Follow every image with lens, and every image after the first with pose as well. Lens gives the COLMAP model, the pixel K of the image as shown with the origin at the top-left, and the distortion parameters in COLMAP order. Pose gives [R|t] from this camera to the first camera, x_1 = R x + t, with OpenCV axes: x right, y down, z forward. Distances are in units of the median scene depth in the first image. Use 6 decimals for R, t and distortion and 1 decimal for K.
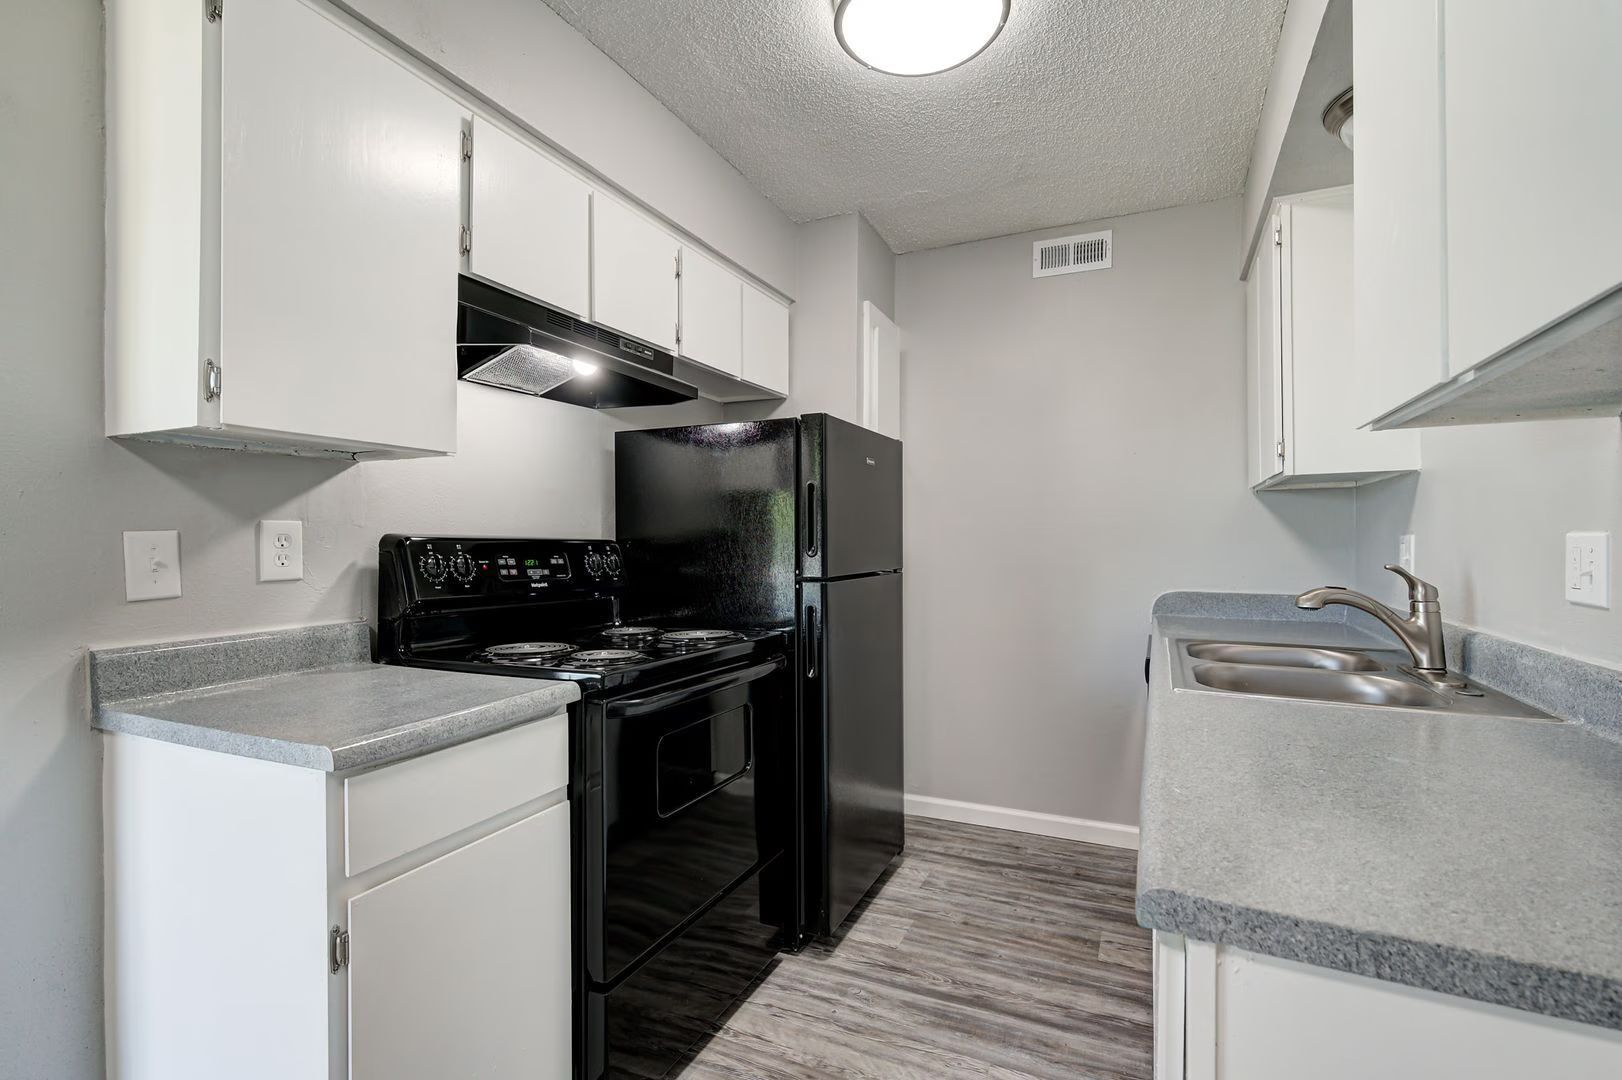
lens RADIAL K [[722.8, 0, 816.4], [0, 722.8, 550.4], [0, 0, 1]] dist [-0.002722, -0.000275]
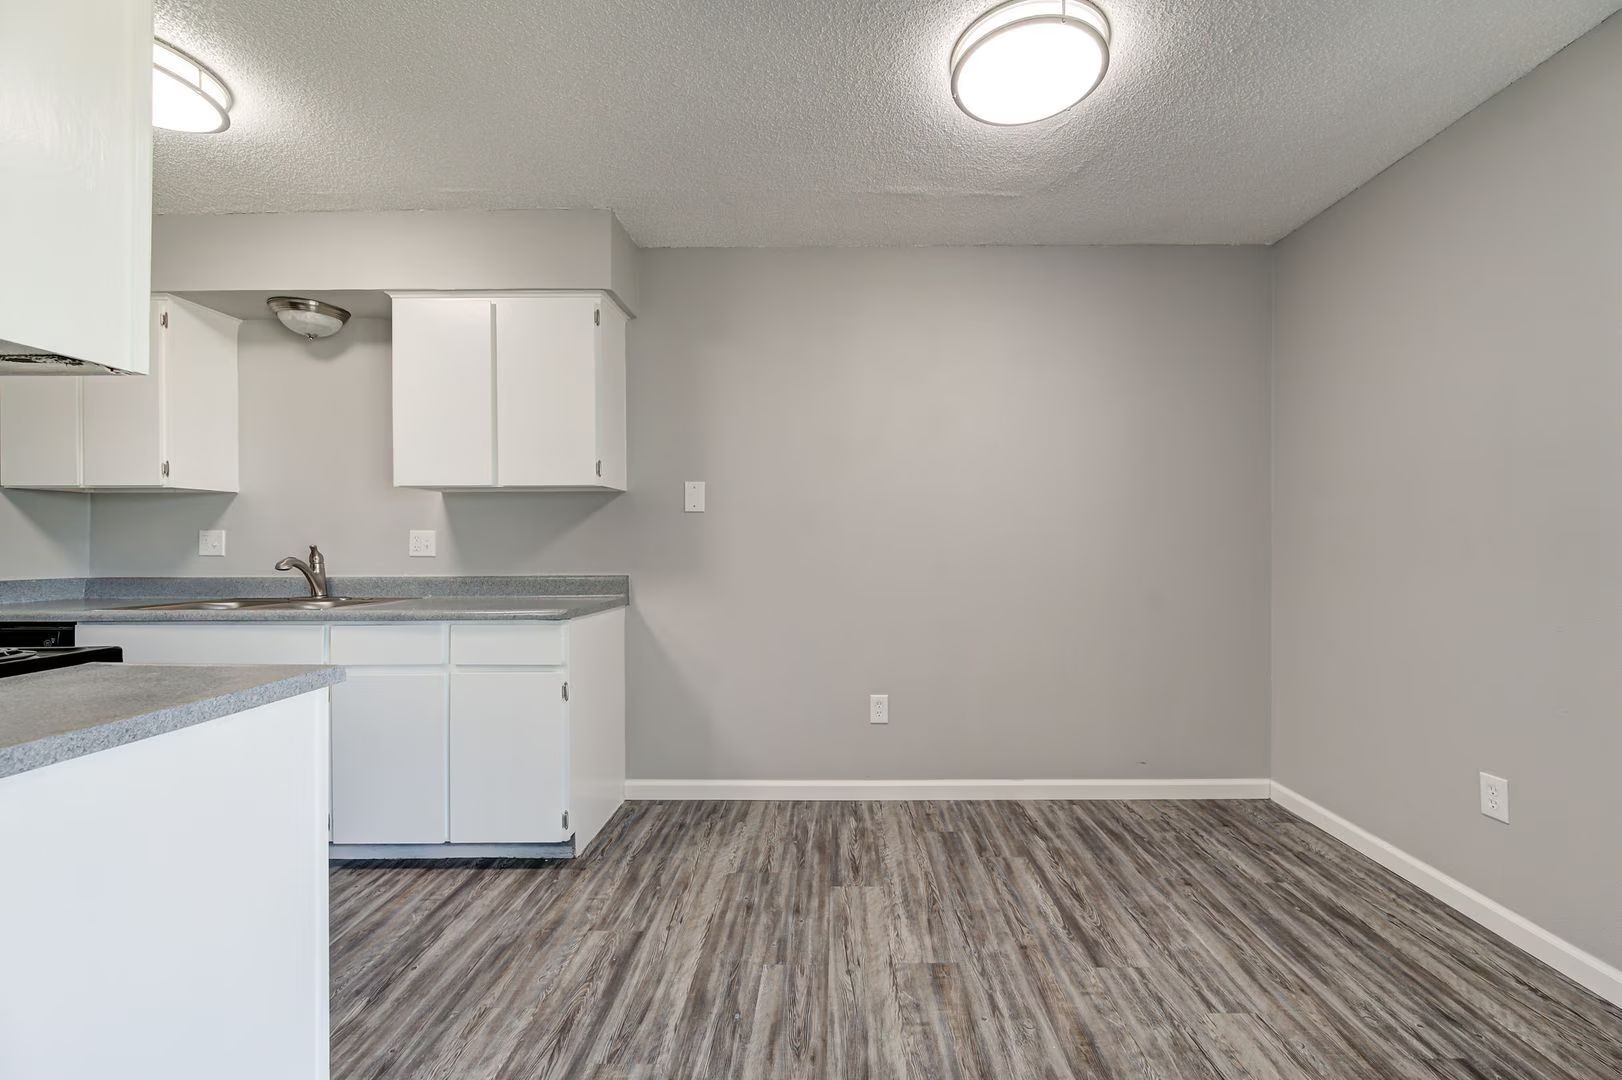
lens RADIAL K [[632.3, 0, 827.2], [0, 632.3, 538.9], [0, 0, 1]] dist [-0.003248, -0.000815]
pose [[-0.415805, 0.006148, 0.909433, -0.848965], [0.012689, 0.999919, -0.000958, 0.013931], [-0.909365, 0.011141, -0.415849, 0.269244]]
